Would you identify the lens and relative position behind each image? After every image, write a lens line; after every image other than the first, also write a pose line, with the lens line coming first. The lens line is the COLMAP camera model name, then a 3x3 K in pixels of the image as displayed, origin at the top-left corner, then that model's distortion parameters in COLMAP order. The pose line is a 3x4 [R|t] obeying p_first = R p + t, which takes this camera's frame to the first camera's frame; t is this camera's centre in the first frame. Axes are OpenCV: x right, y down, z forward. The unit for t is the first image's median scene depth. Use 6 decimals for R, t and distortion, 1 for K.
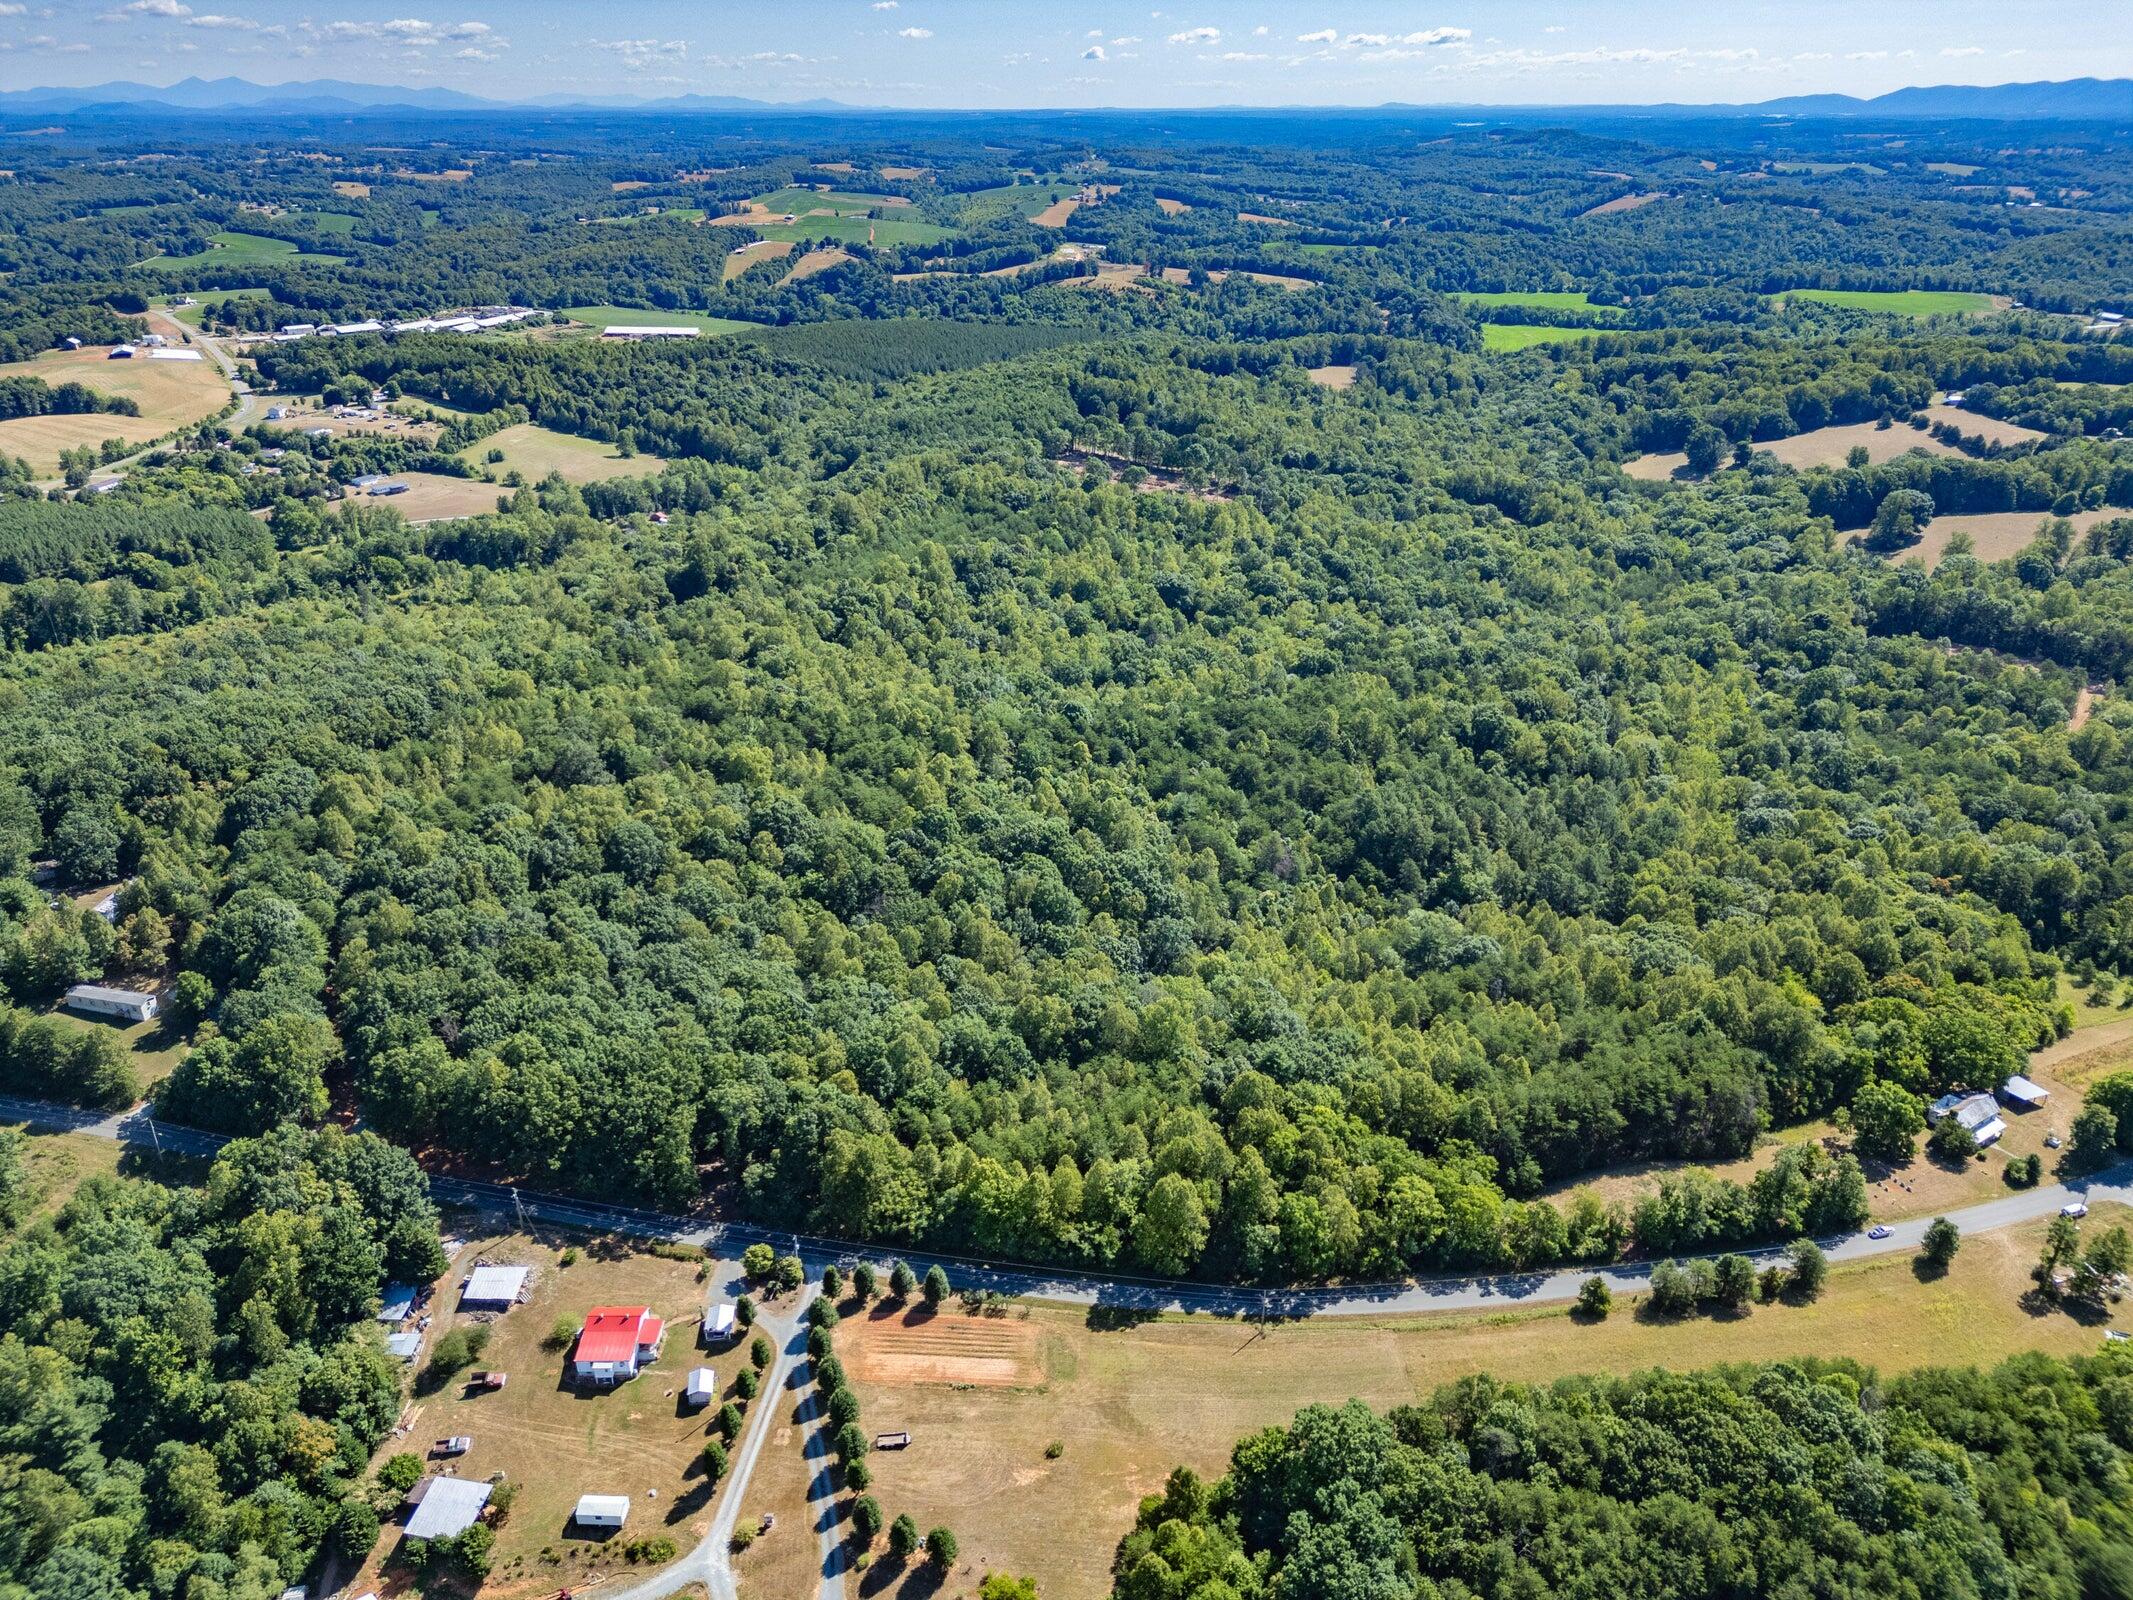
lens RADIAL K [[1507.2, 0, 1064.3], [0, 1507.2, 798.5], [0, 0, 1]] dist [0.048969, -0.037744]
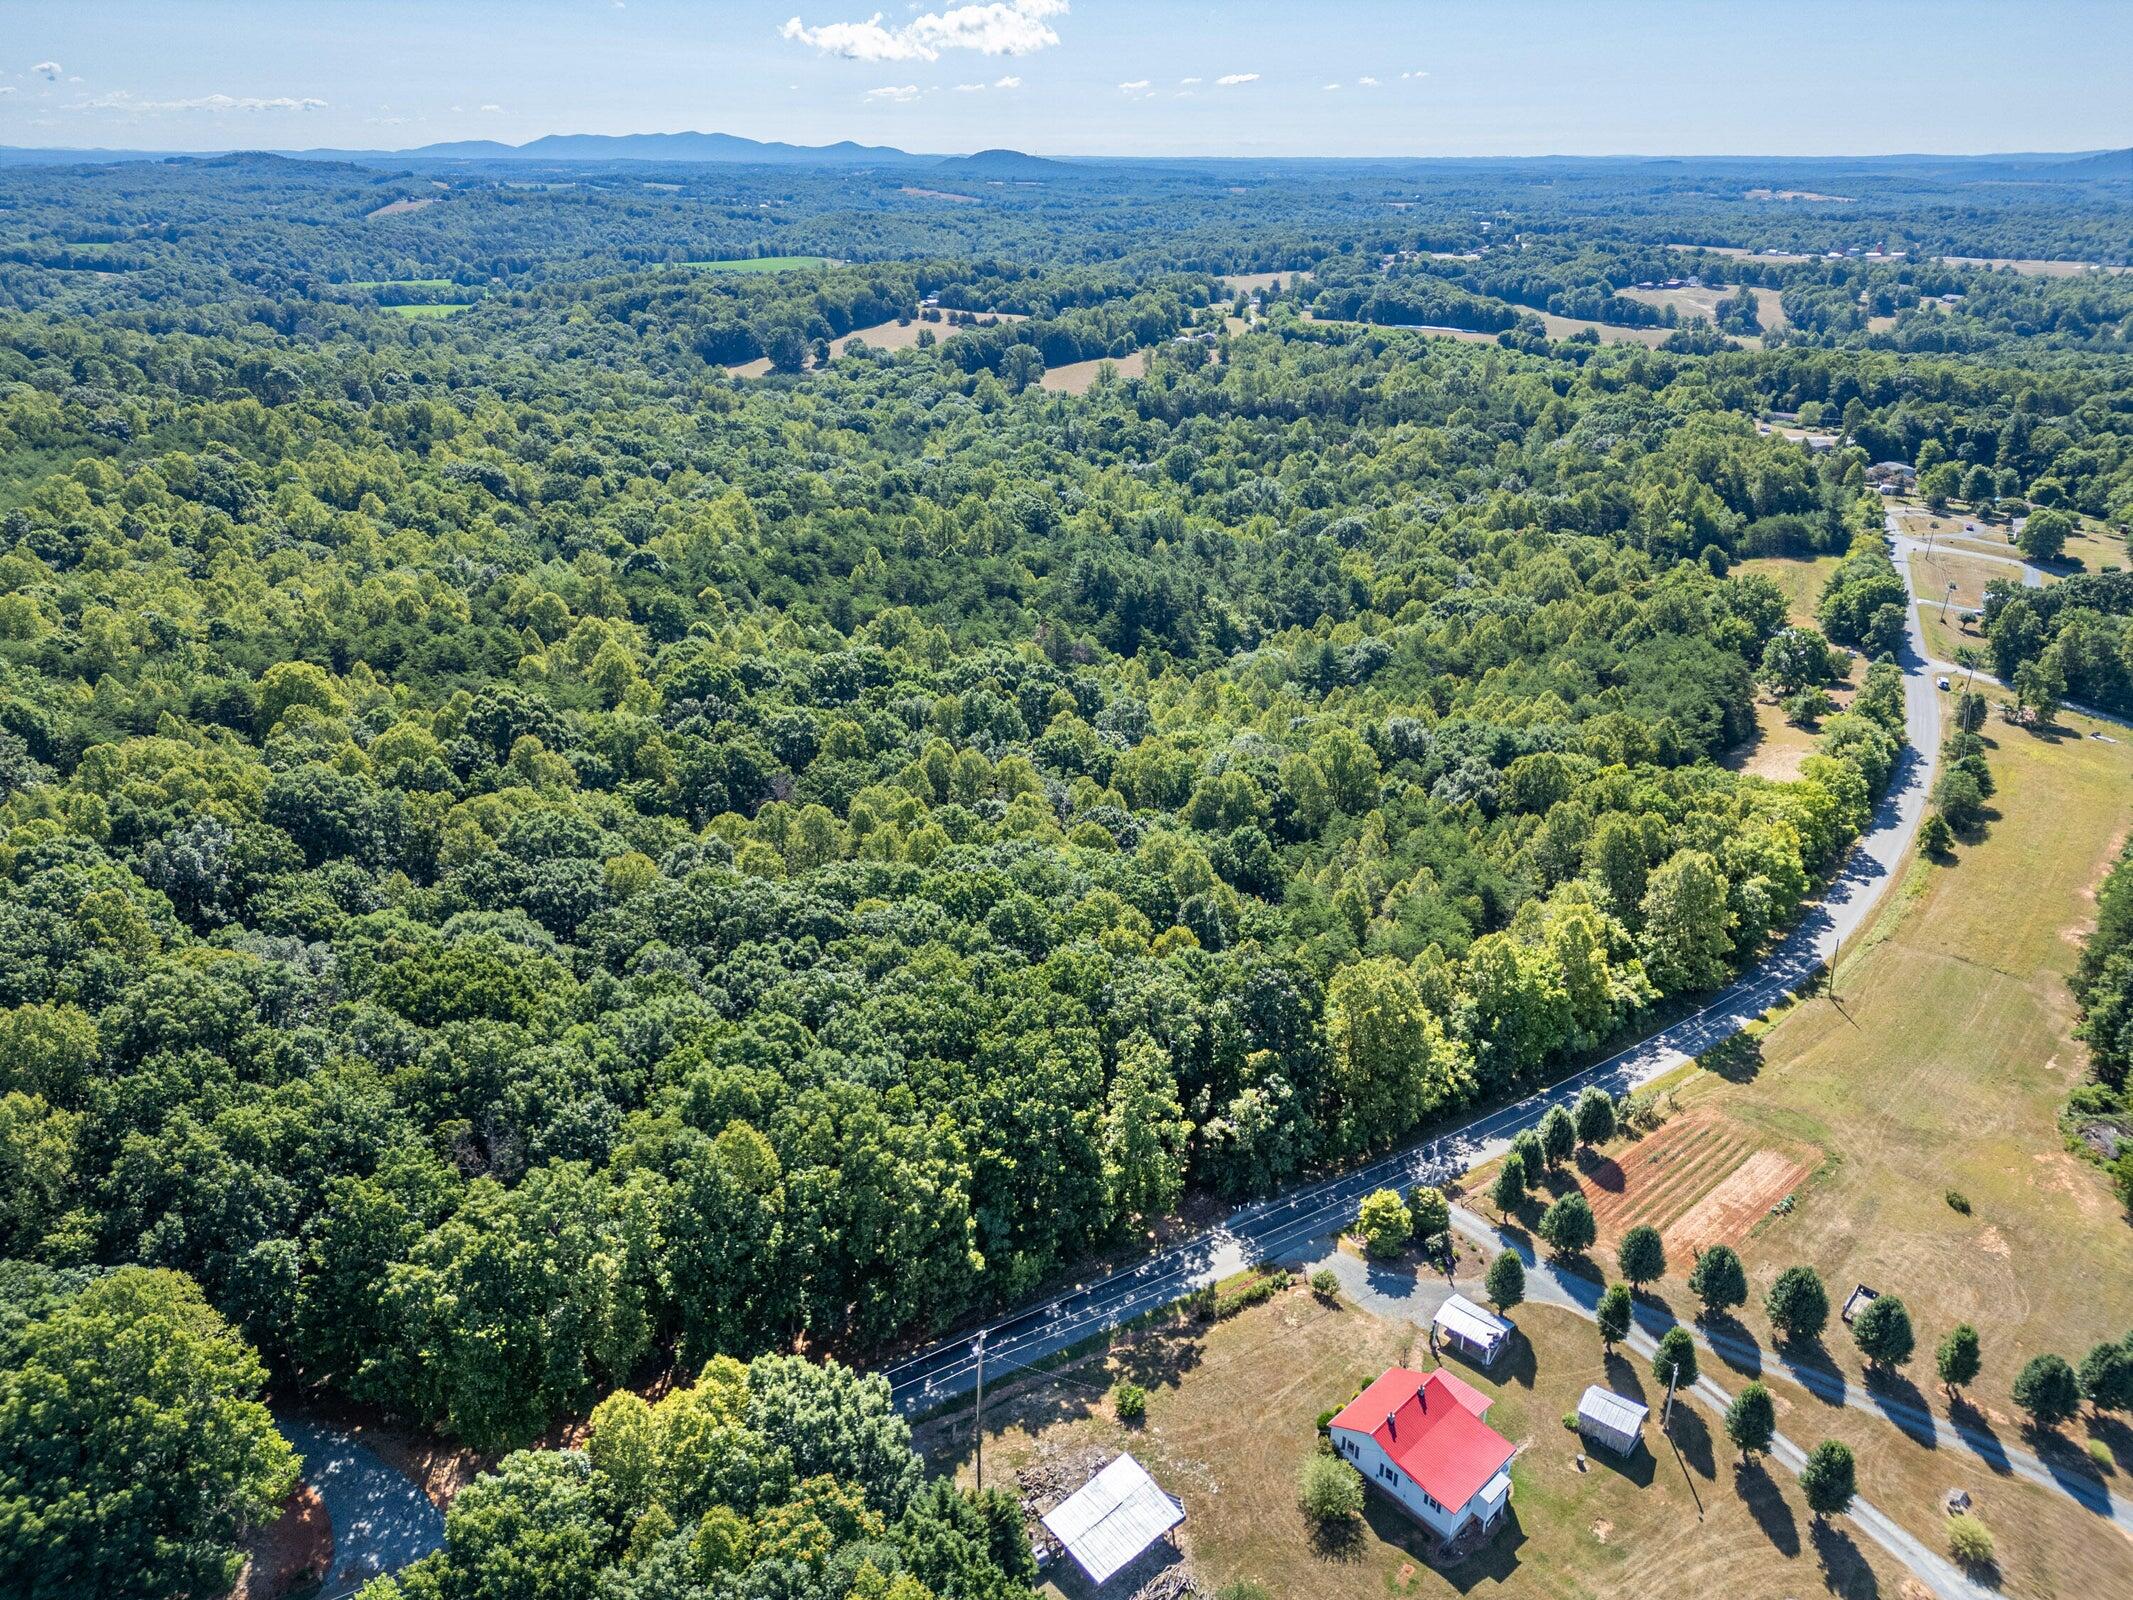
lens RADIAL K [[1507.2, 0, 1067.9], [0, 1507.2, 797.5], [0, 0, 1]] dist [0.048969, -0.037744]
pose [[0.712331, -0.271798, 0.647078, -0.417741], [0.291565, 0.953247, 0.079434, 0.057037], [-0.638415, 0.132082, 0.758274, 0.446345]]
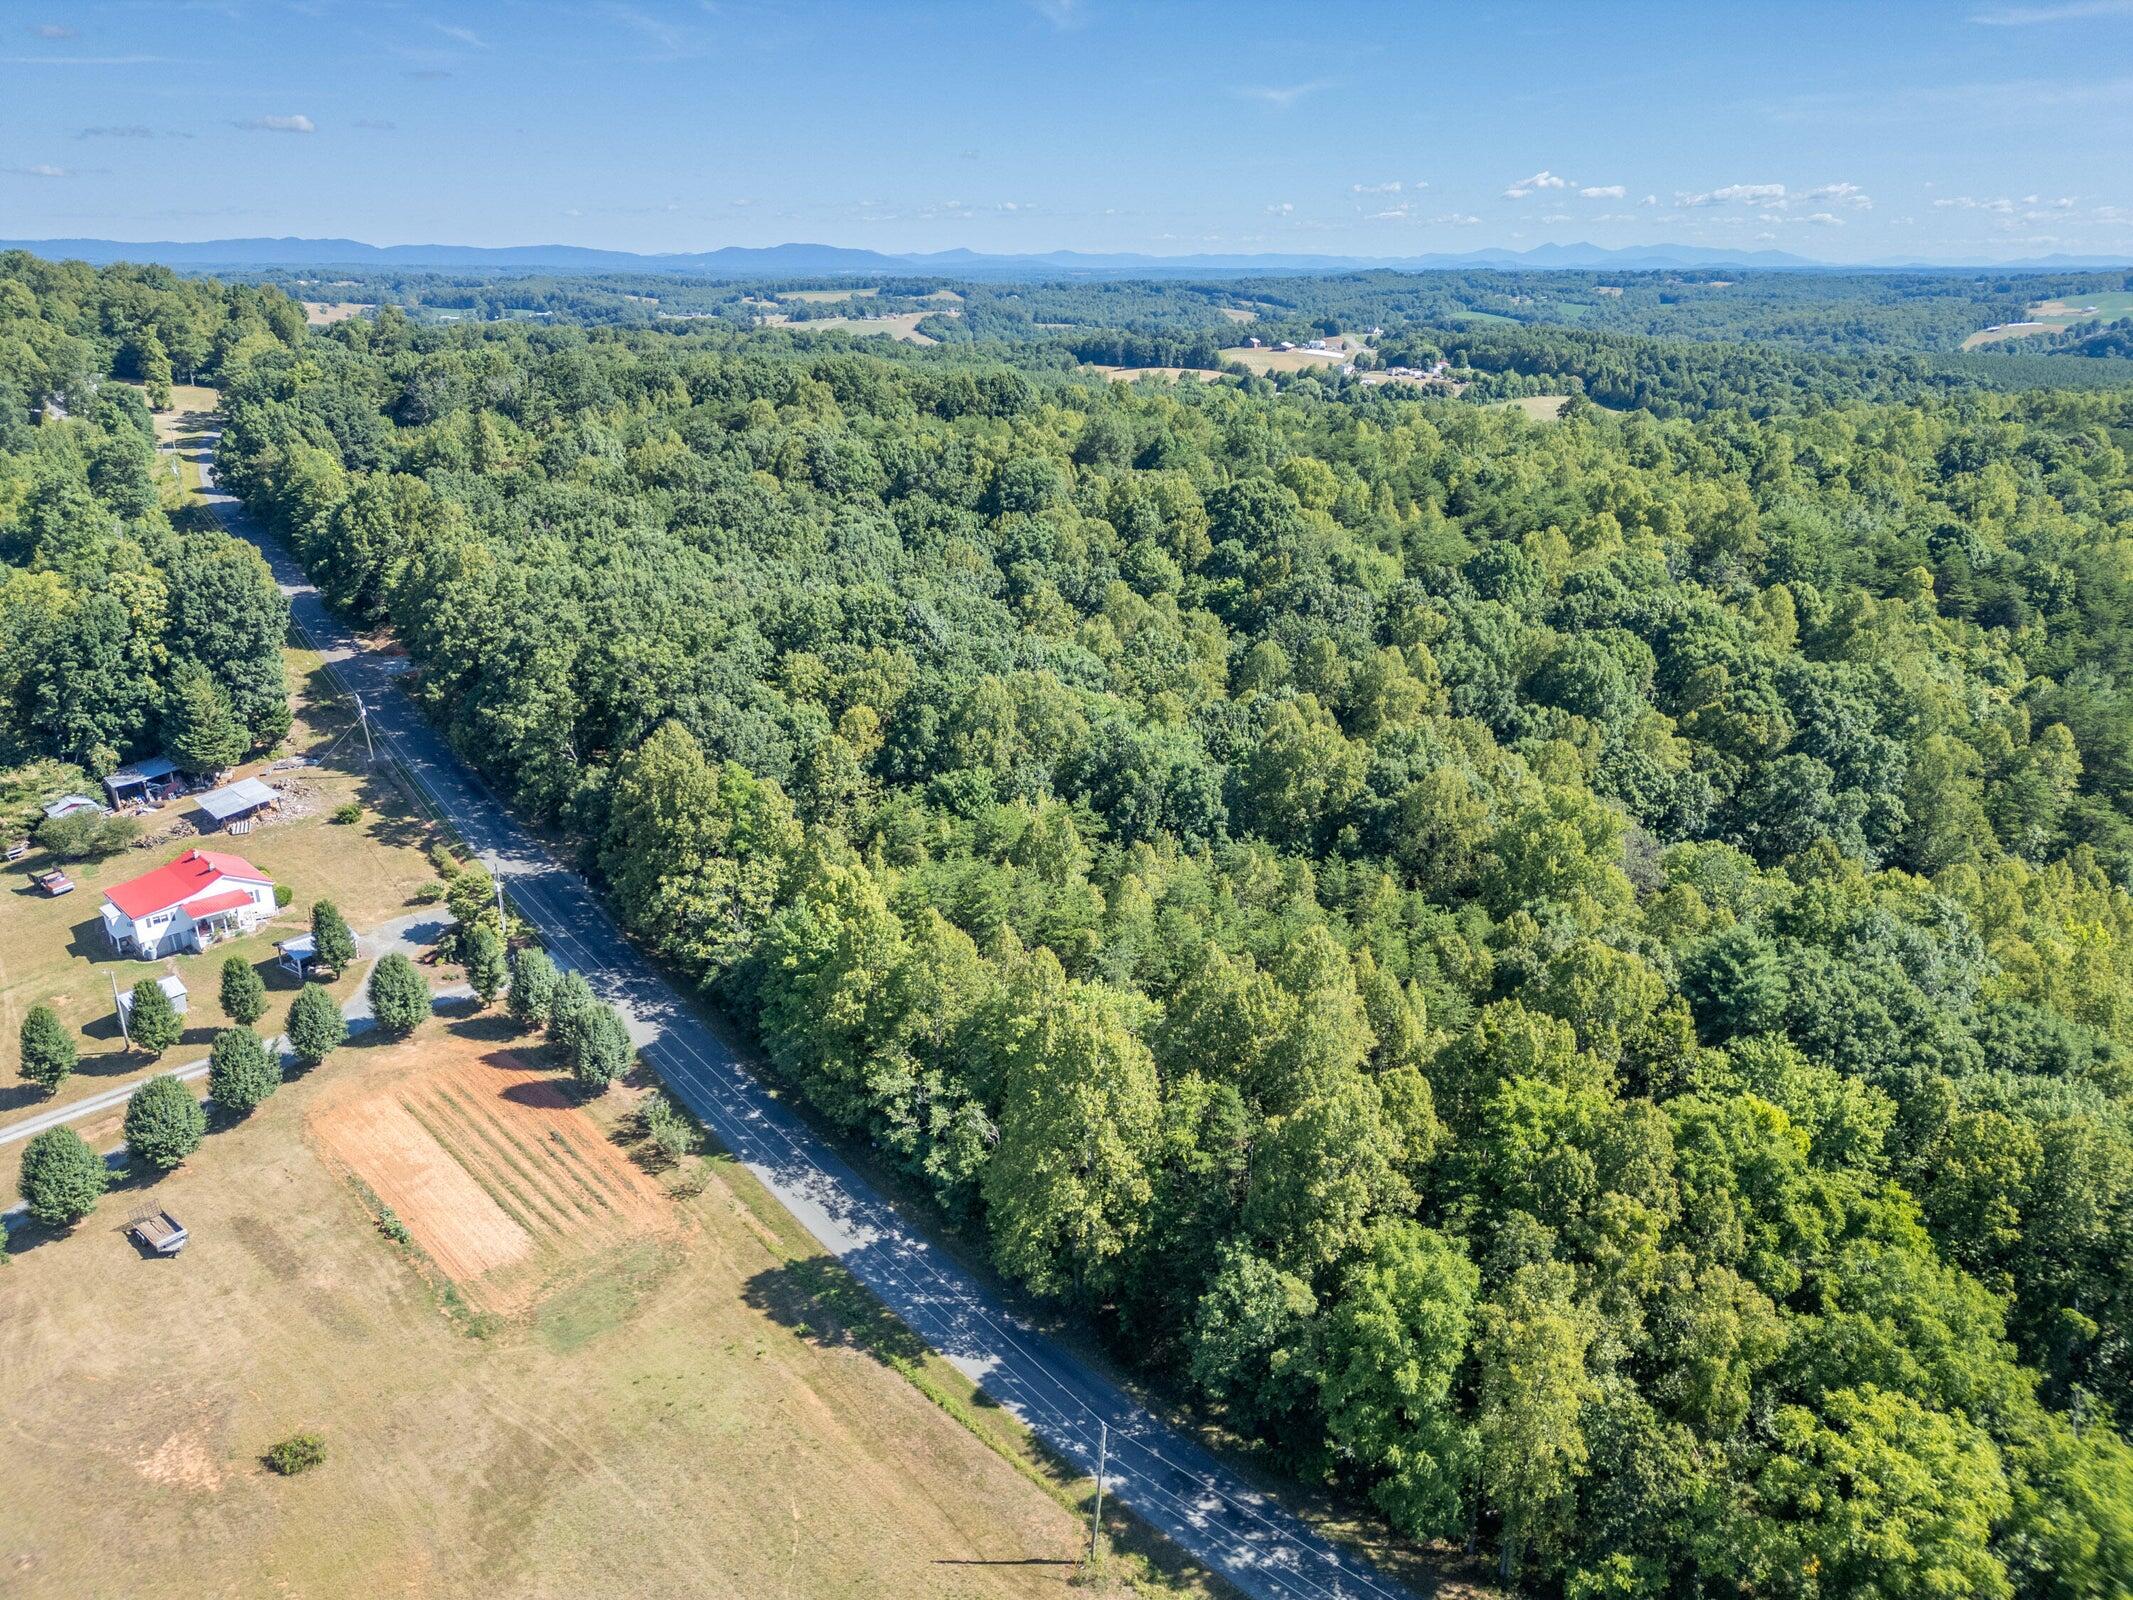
lens RADIAL K [[1507.2, 0, 1053.0], [0, 1507.2, 789.4], [0, 0, 1]] dist [0.048969, -0.037744]
pose [[0.711972, 0.234690, -0.661828, 0.197332], [-0.299519, 0.953955, 0.016069, 0.139040], [0.635125, 0.186790, 0.749484, 0.507899]]
